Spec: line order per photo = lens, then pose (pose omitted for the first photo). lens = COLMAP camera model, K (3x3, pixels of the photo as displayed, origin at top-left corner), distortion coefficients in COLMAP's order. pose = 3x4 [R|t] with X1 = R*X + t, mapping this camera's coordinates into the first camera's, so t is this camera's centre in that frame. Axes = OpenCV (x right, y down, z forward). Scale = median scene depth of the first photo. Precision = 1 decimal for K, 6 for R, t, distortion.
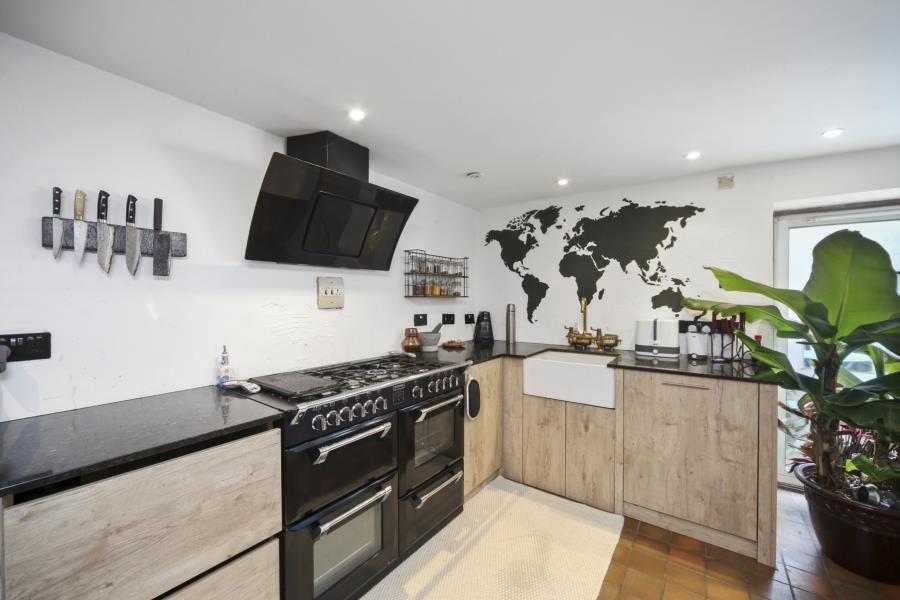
lens RADIAL K [[355.5, 0, 451.4], [0, 355.5, 301.1], [0, 0, 1]] dist [-0.002575, 0.000328]
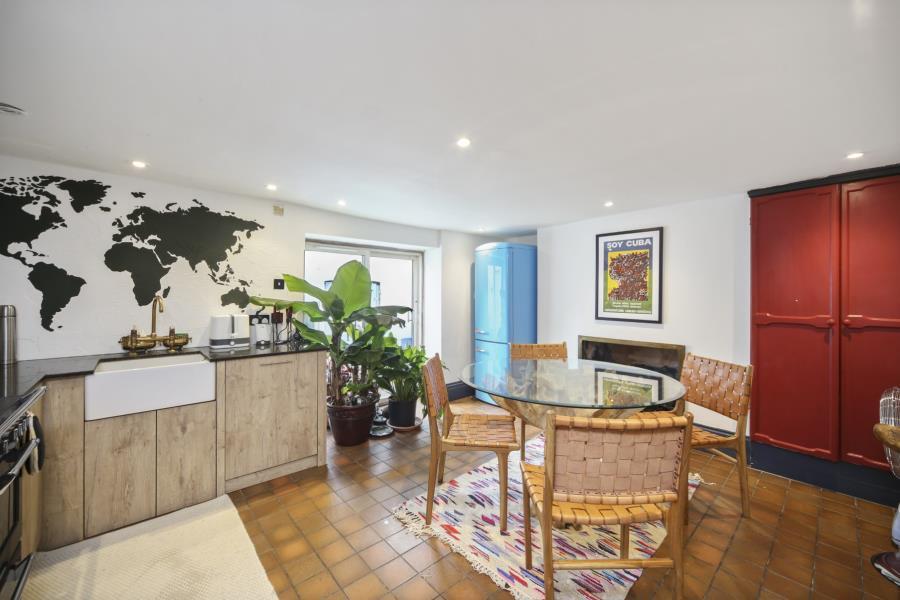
lens RADIAL K [[355.5, 0, 450.0], [0, 355.5, 297.1], [0, 0, 1]] dist [-0.002575, 0.000328]
pose [[0.222912, -0.002087, 0.974836, -0.372403], [0.007307, 0.999973, 0.000470, -0.002022], [-0.974811, 0.007018, 0.222921, 0.060299]]
